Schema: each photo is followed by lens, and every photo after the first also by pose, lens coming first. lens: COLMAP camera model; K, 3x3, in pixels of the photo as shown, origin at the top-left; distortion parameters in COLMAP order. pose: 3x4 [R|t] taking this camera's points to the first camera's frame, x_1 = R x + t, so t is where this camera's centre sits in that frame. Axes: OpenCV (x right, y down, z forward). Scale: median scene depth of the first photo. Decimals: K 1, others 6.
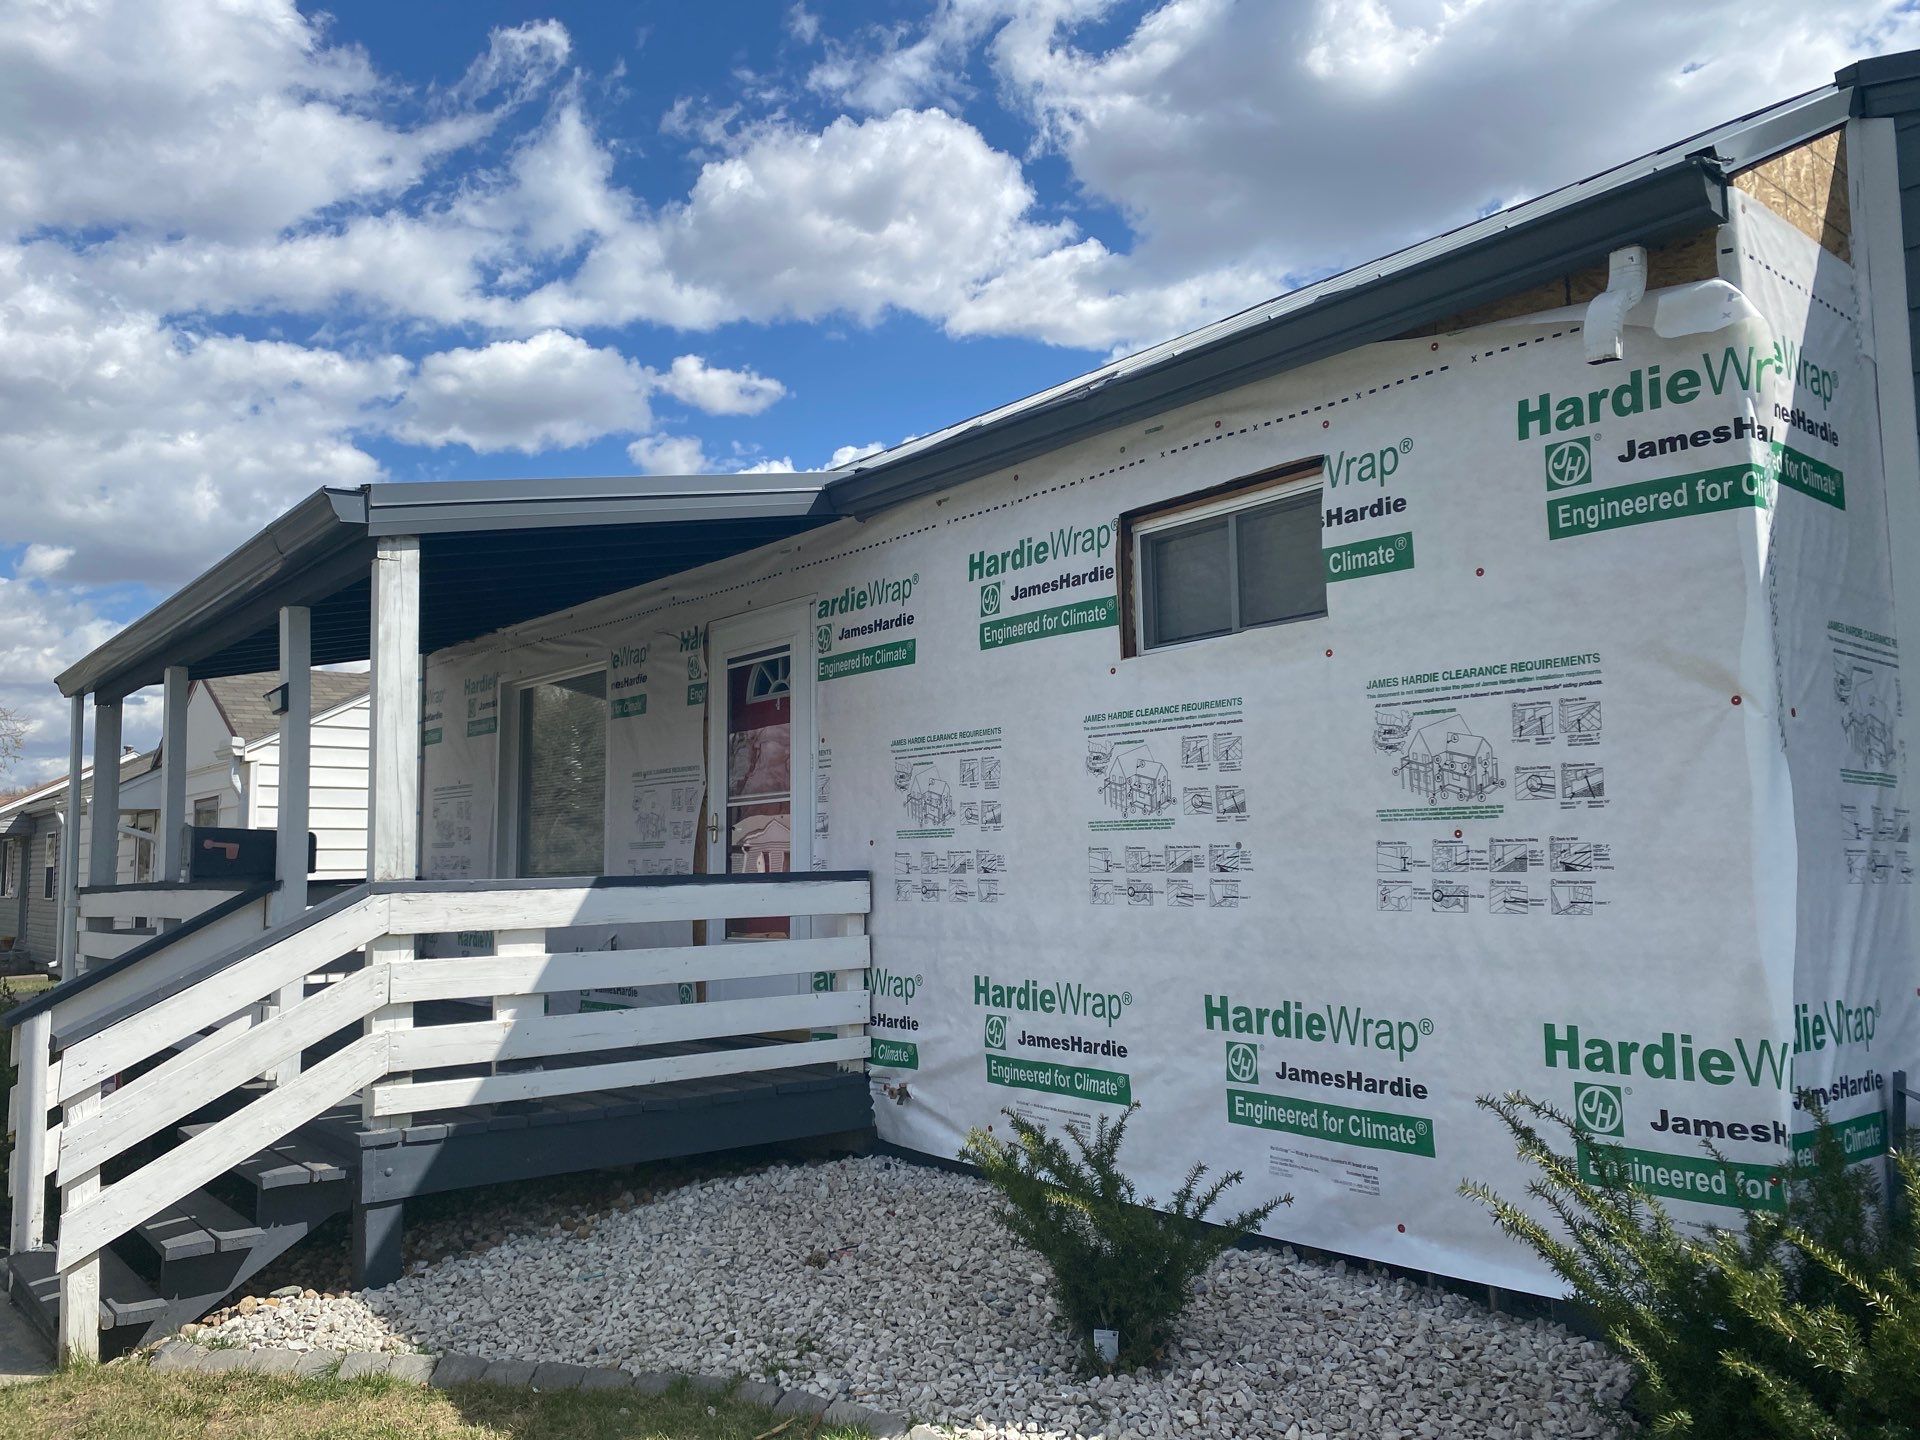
lens RADIAL K [[1462.4, 0, 960.0], [0, 1462.4, 720.0], [0, 0, 1]] dist [0.001932, -0.001602]
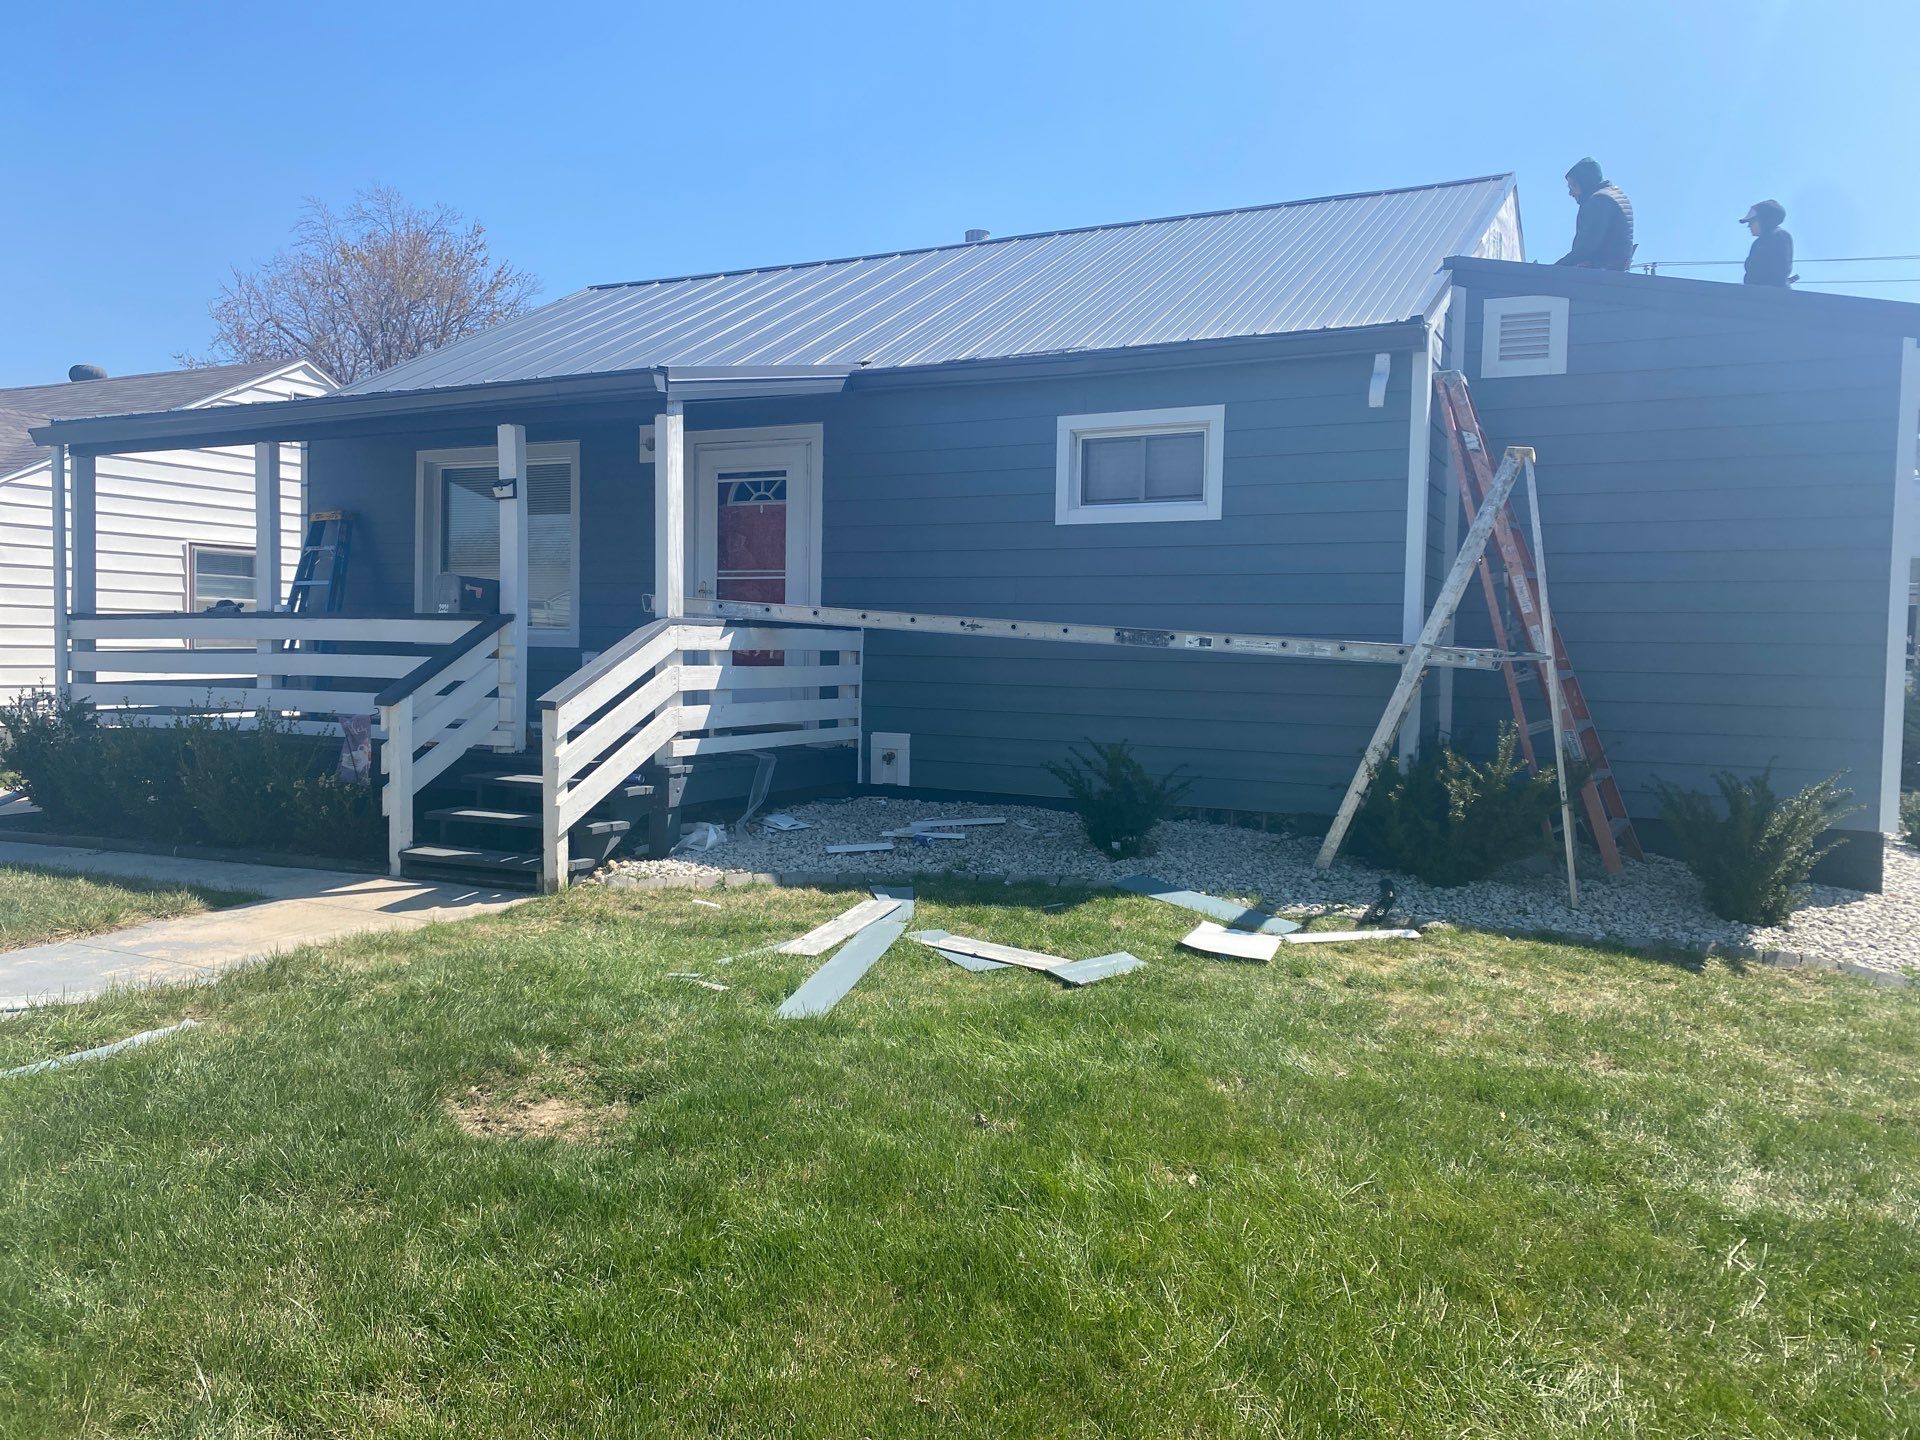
lens RADIAL K [[1438.6, 0, 960.0], [0, 1438.6, 720.0], [0, 0, 1]] dist [0.062367, -0.000130]
pose [[0.897165, 0.004595, 0.441671, -0.804665], [-0.071600, 0.988233, 0.135161, -0.016310], [-0.435853, -0.152886, 0.886938, -0.570796]]
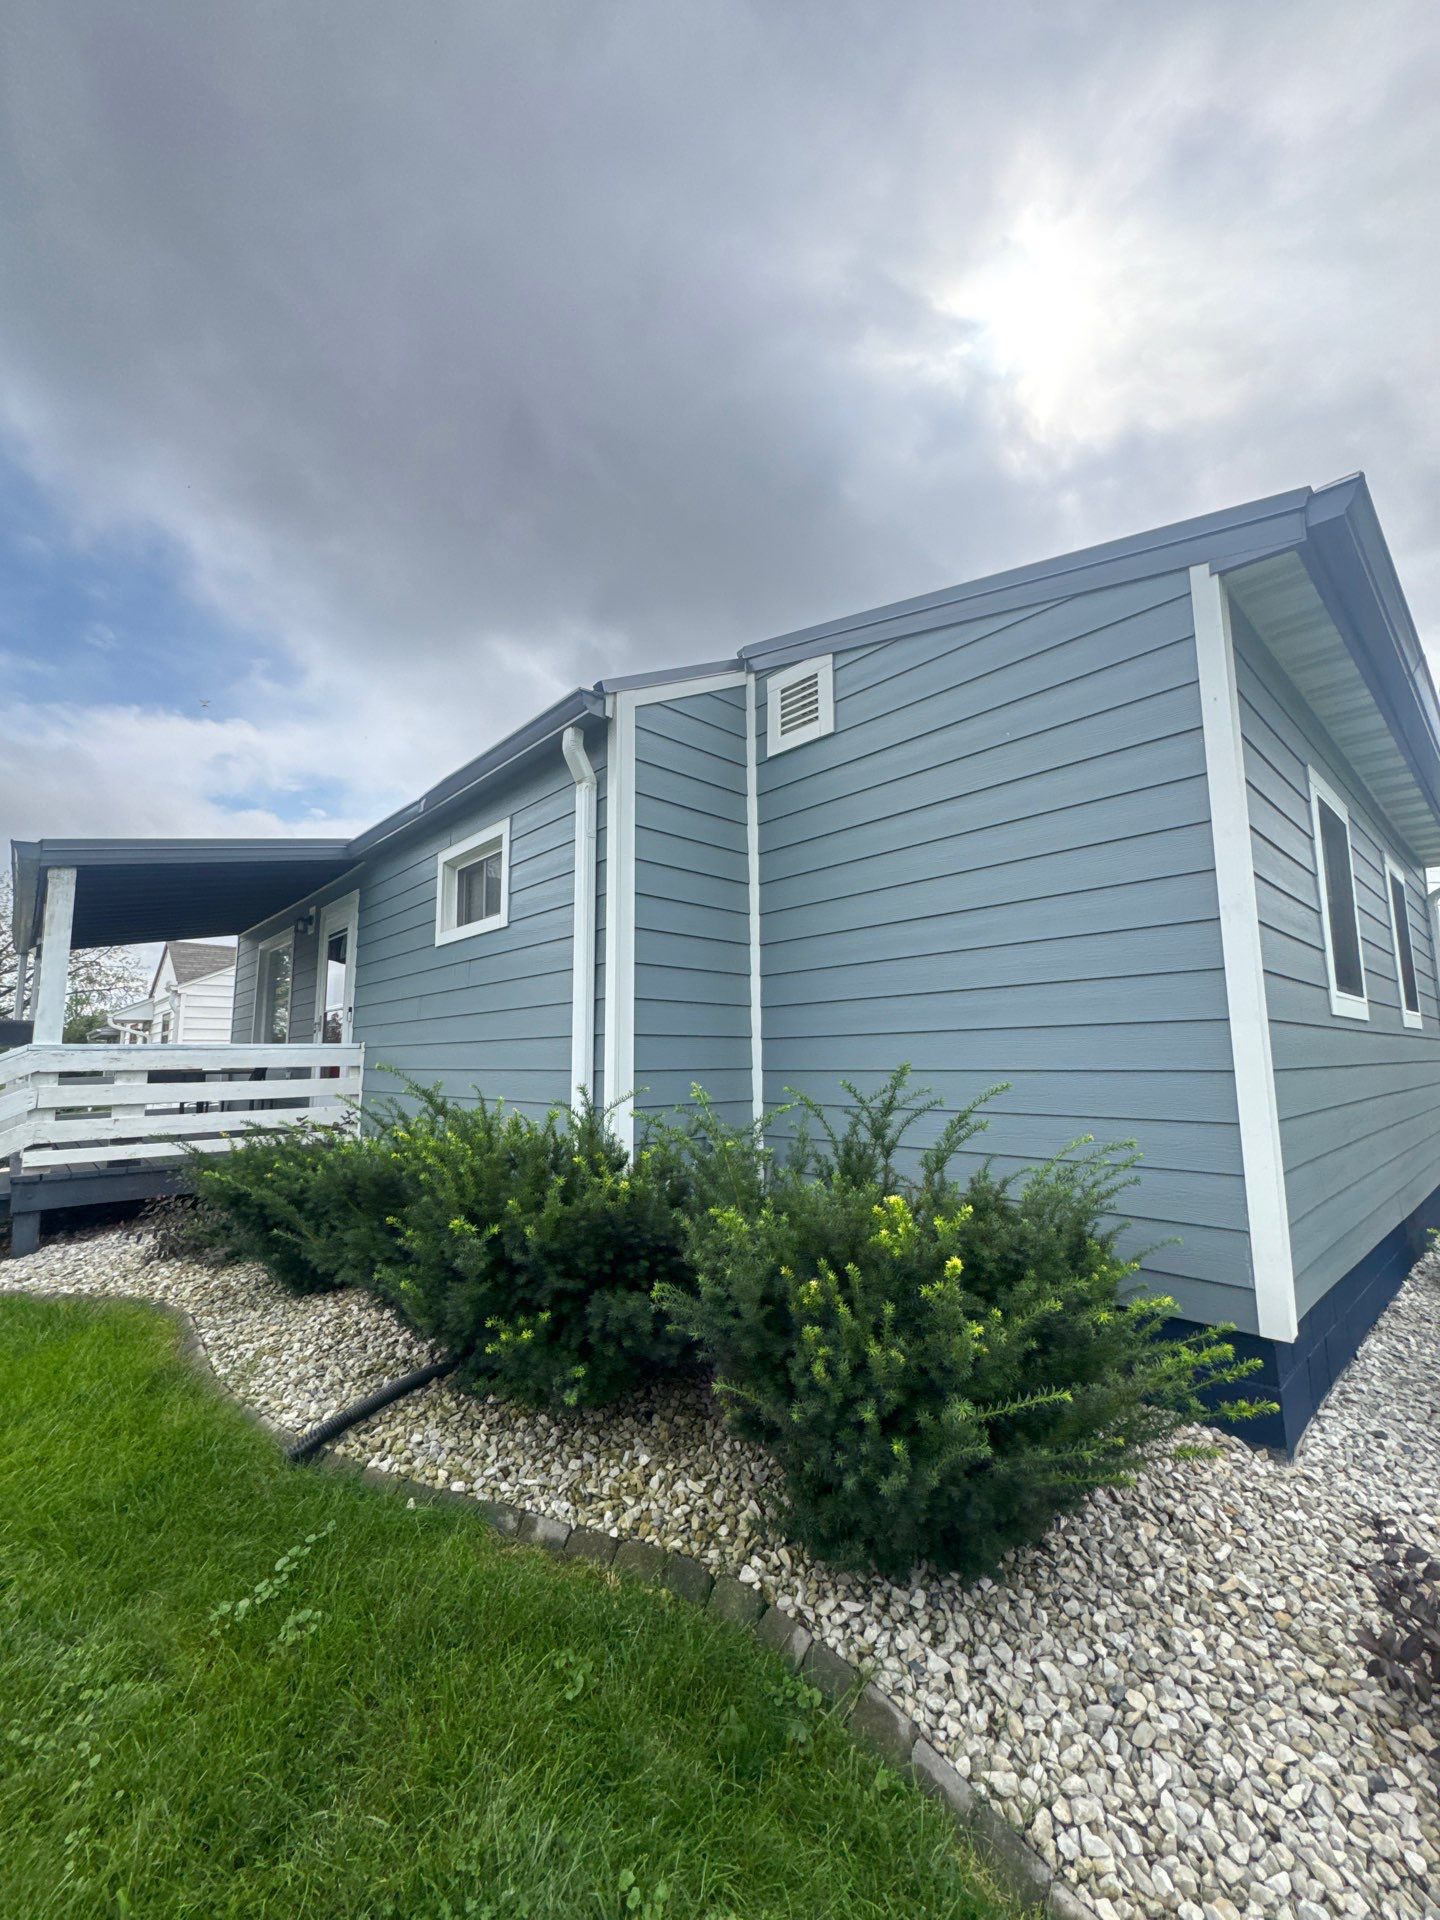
lens RADIAL K [[766.8, 0, 720.0], [0, 766.8, 960.0], [0, 0, 1]] dist [0.000218, -0.000014]
pose [[0.998125, 0.014114, 0.059566, 0.433572], [-0.012414, 0.999507, -0.028825, 0.016969], [-0.059944, 0.028031, 0.997808, -0.061825]]
